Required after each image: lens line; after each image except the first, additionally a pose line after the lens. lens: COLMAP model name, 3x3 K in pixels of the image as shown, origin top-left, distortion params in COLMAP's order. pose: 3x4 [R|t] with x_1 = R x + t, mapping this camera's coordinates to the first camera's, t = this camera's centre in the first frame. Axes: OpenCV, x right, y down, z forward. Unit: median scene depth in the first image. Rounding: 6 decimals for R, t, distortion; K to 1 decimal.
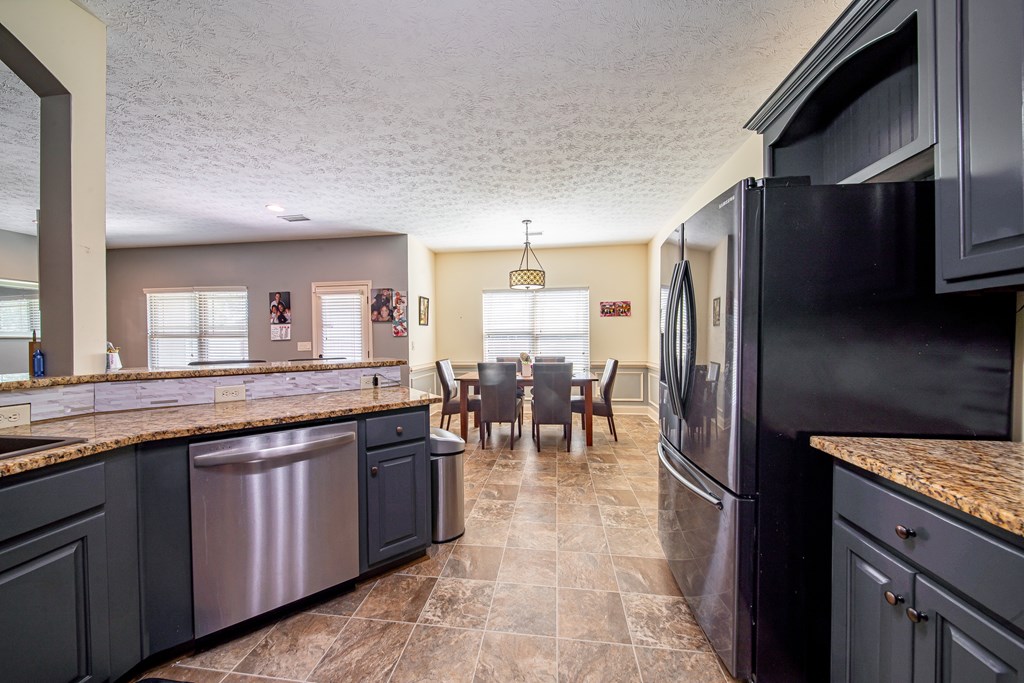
lens RADIAL K [[354.2, 0, 508.7], [0, 354.2, 343.1], [0, 0, 1]] dist [-0.007981, -0.000035]
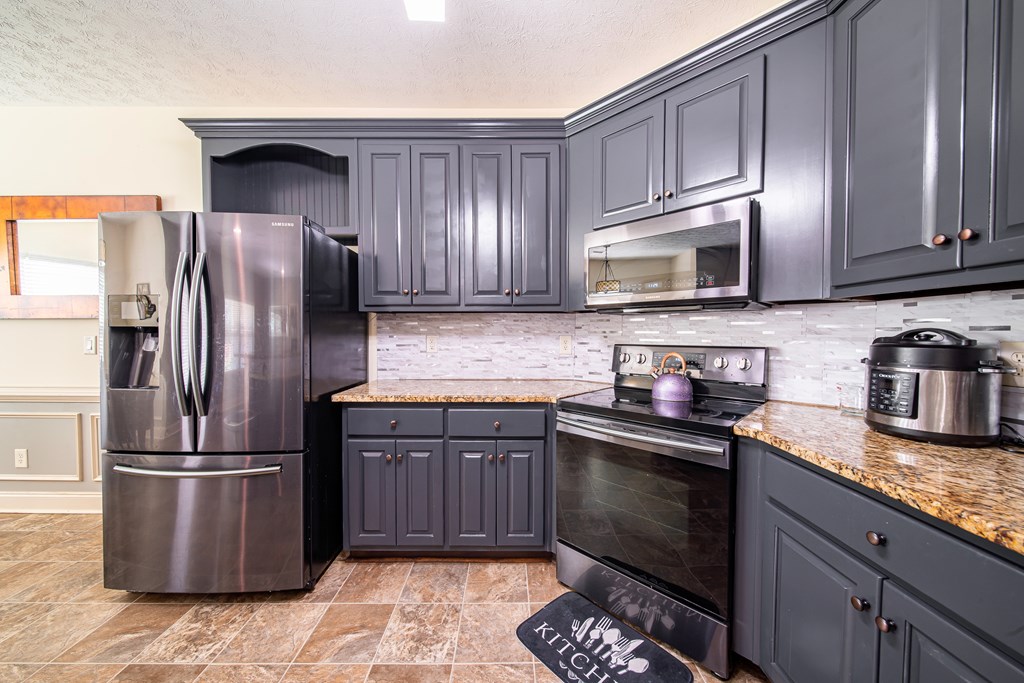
lens RADIAL K [[362.7, 0, 507.8], [0, 362.7, 340.9], [0, 0, 1]] dist [-0.001392, -0.000076]
pose [[-0.131890, -0.020120, 0.991060, -0.719984], [0.010593, 0.999708, 0.021706, -0.007010], [-0.991208, 0.013361, -0.131639, 0.353272]]
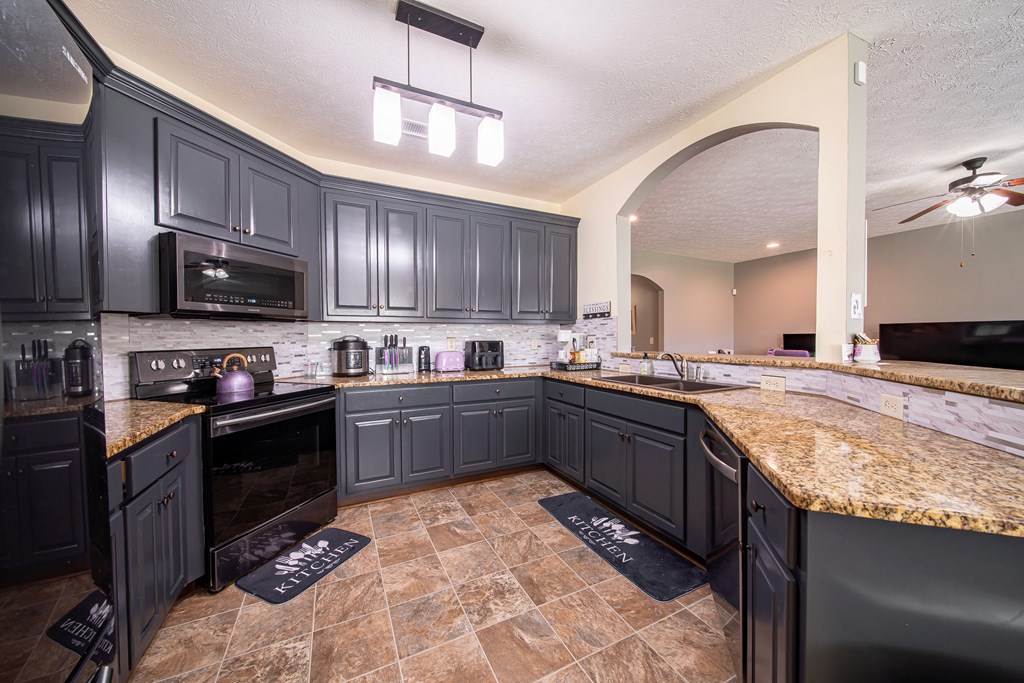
lens RADIAL K [[354.2, 0, 508.7], [0, 354.2, 343.1], [0, 0, 1]] dist [-0.007981, -0.000035]
pose [[-0.835587, 0.022843, -0.548884, 0.299393], [0.008486, 0.999553, 0.028680, -0.011707], [0.549293, 0.019306, -0.835407, 1.550300]]
